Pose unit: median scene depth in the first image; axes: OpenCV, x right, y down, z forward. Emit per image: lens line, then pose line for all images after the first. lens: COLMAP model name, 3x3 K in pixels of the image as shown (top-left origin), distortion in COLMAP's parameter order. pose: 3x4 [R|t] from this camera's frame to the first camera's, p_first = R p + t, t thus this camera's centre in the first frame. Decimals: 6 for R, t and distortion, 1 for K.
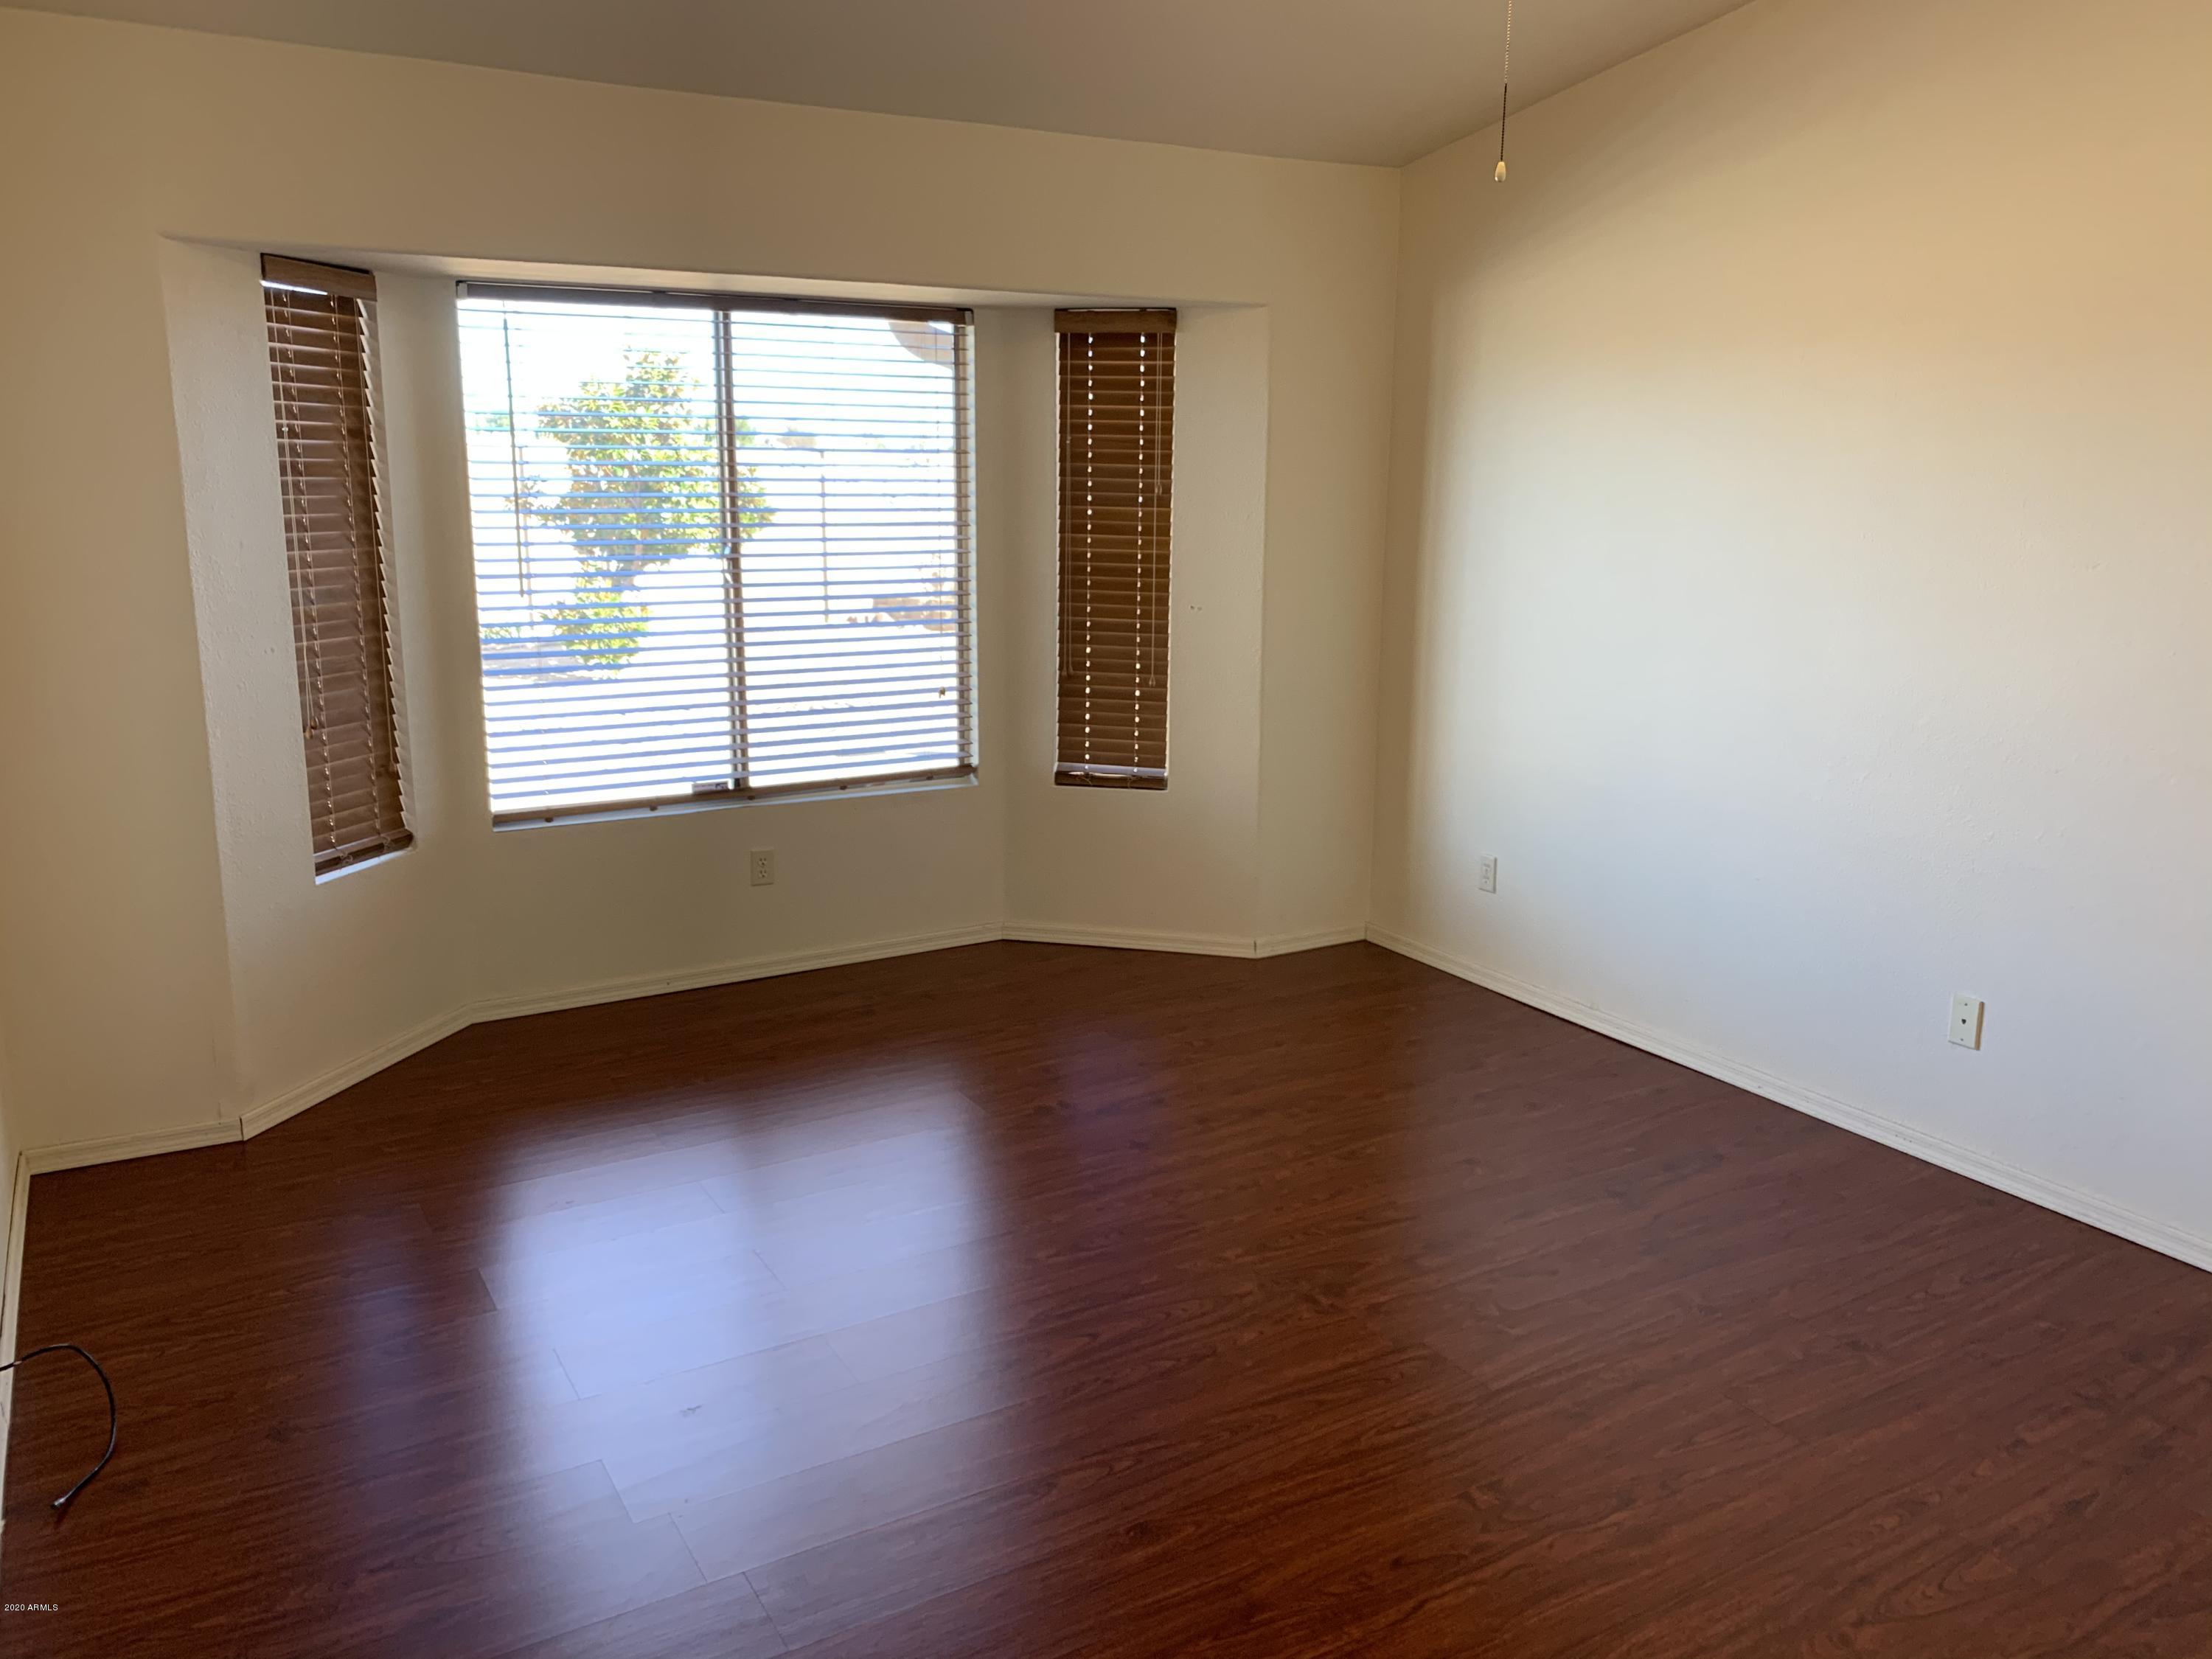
lens RADIAL K [[1702.7, 0, 1103.5], [0, 1702.7, 833.0], [0, 0, 1]] dist [0.021086, -0.018083]
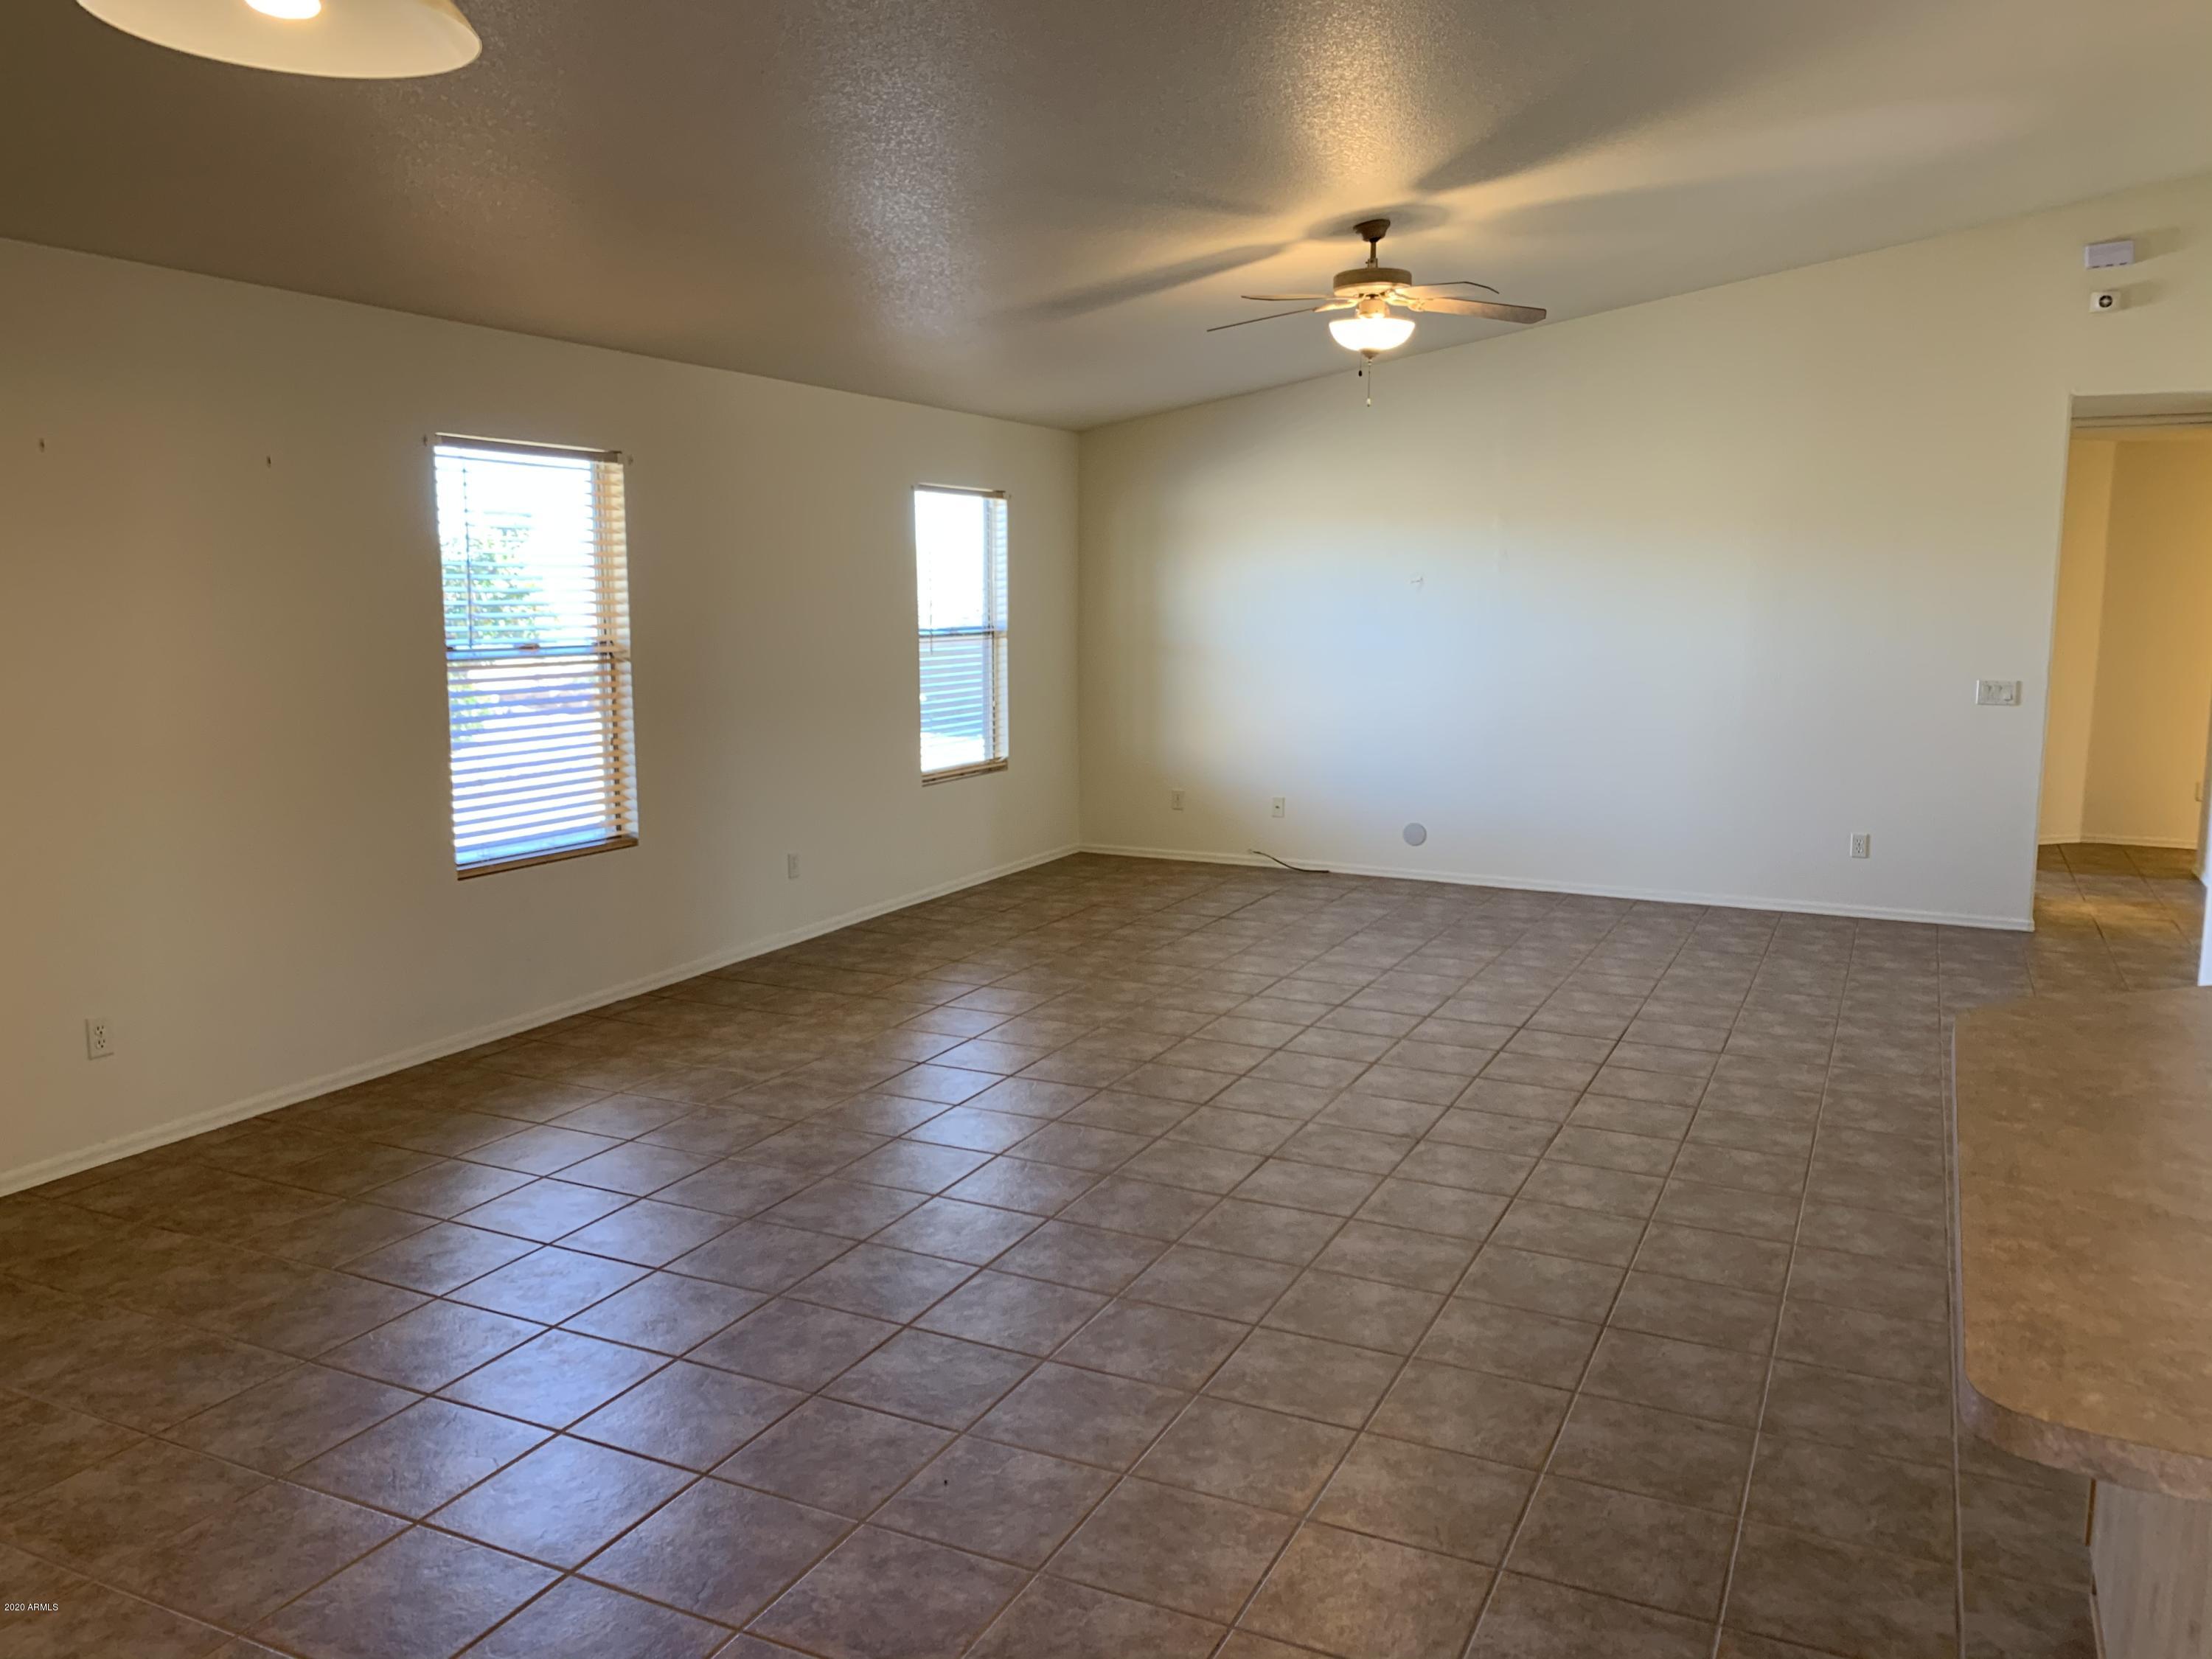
lens RADIAL K [[1702.7, 0, 1100.7], [0, 1702.7, 822.0], [0, 0, 1]] dist [0.021086, -0.018083]
pose [[0.849179, -0.067559, 0.523766, -0.585962], [0.104655, 0.993642, -0.041510, 0.055168], [-0.517632, 0.090064, 0.850850, -0.258479]]
